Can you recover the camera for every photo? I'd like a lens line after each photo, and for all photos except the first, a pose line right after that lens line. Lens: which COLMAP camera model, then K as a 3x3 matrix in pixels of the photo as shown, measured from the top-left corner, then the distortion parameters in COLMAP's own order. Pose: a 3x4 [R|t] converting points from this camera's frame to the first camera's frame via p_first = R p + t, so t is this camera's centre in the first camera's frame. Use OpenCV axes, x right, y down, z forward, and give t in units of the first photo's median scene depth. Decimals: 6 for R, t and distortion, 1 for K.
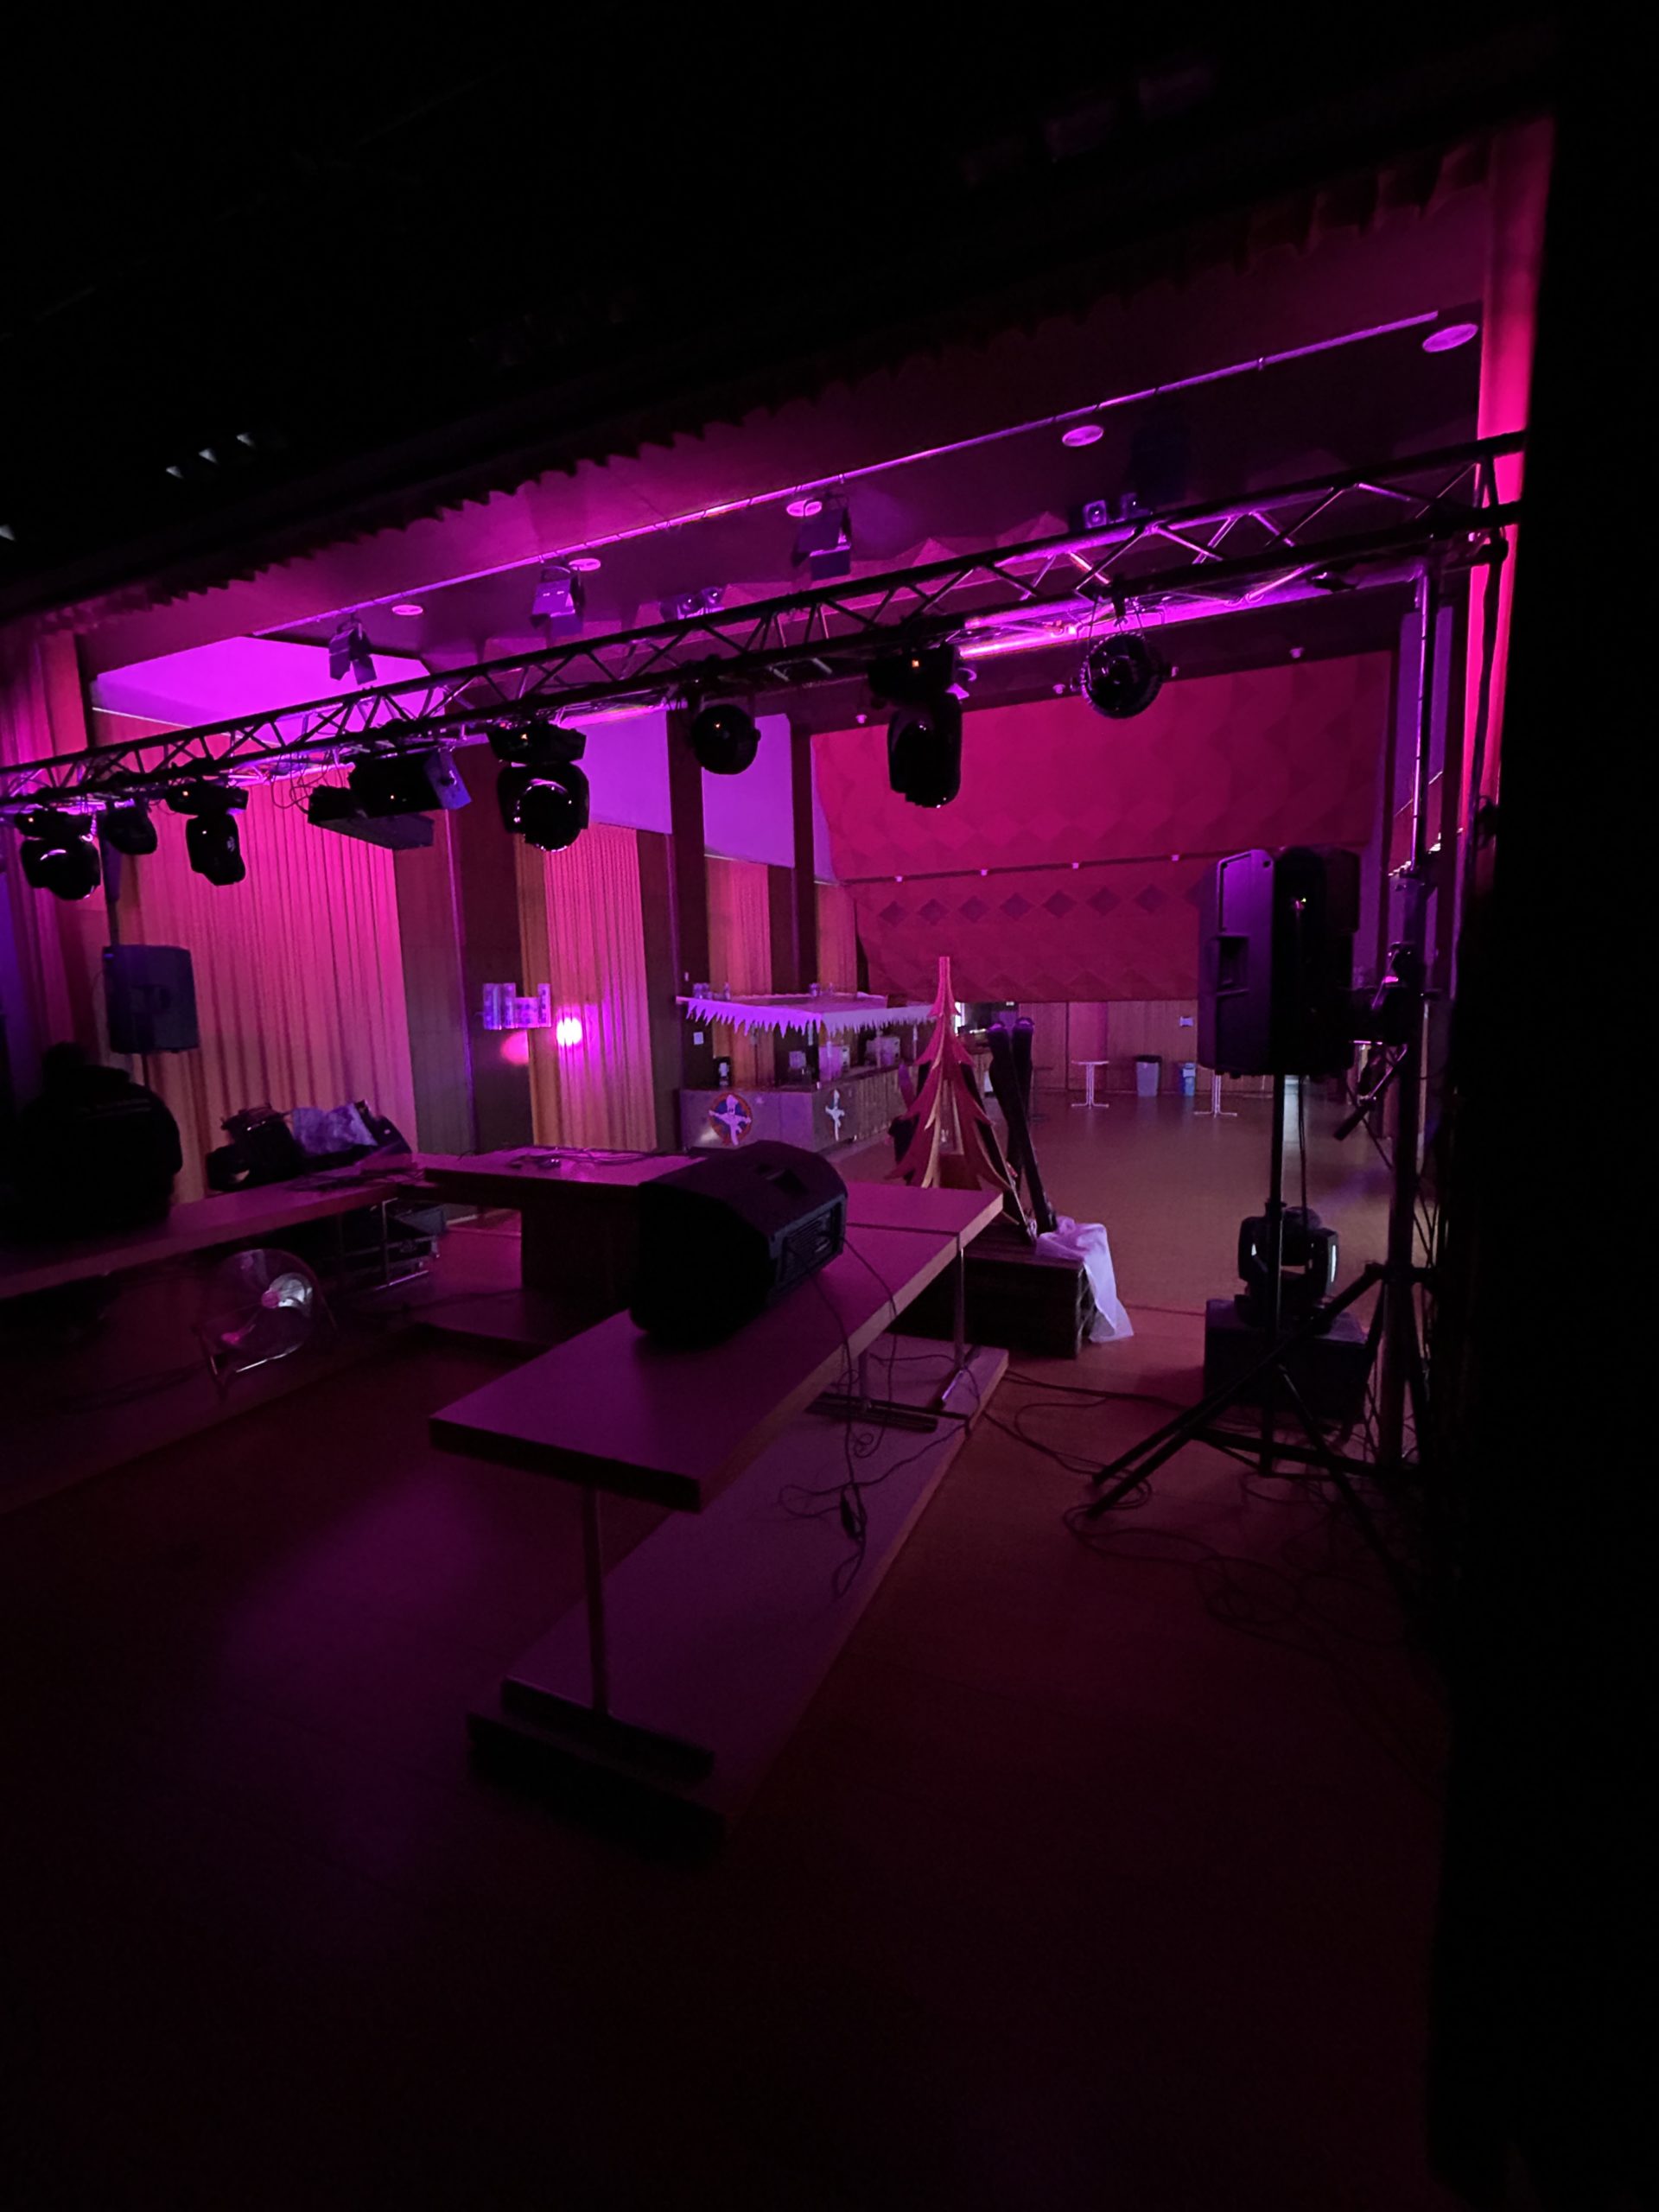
lens RADIAL K [[898.3, 0, 833.6], [0, 898.3, 1095.8], [0, 0, 1]] dist [0.002259, 0.000421]
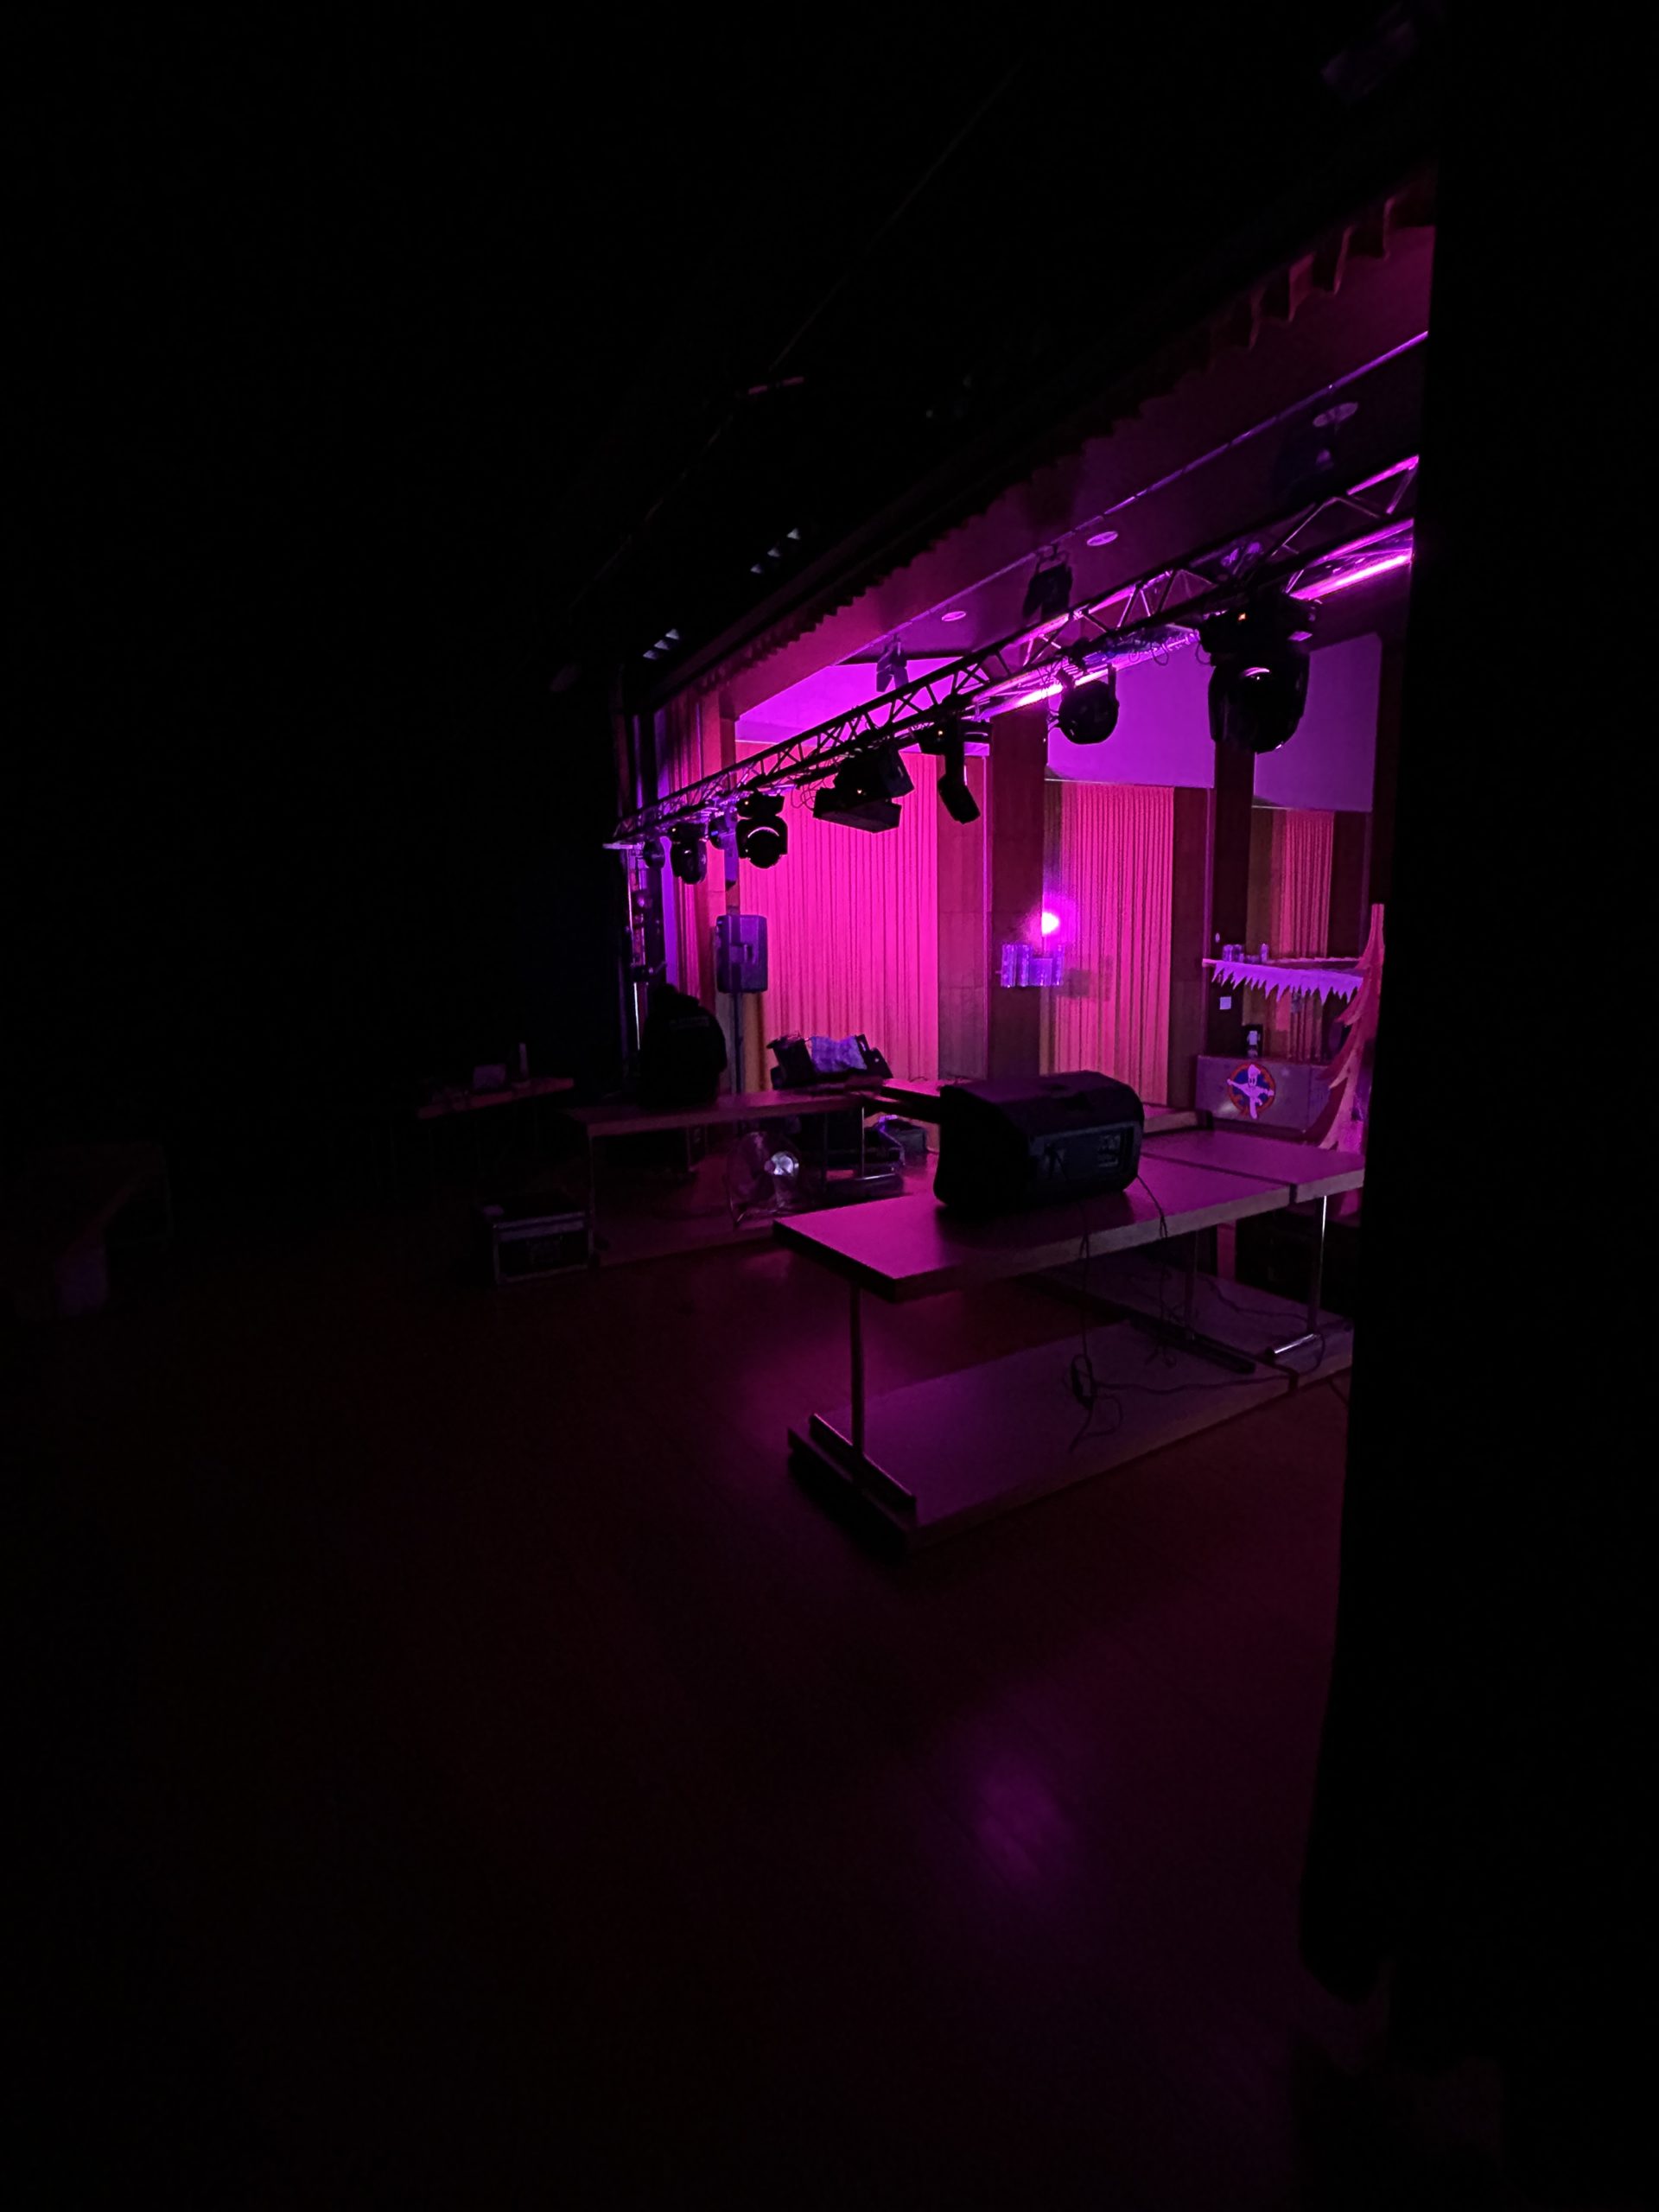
lens RADIAL K [[898.3, 0, 833.6], [0, 898.3, 1095.8], [0, 0, 1]] dist [0.002259, 0.000421]
pose [[0.820580, 0.092884, -0.563934, 0.154244], [-0.071623, 0.995639, 0.059771, 0.018538], [0.567026, -0.008656, 0.823654, -0.057693]]
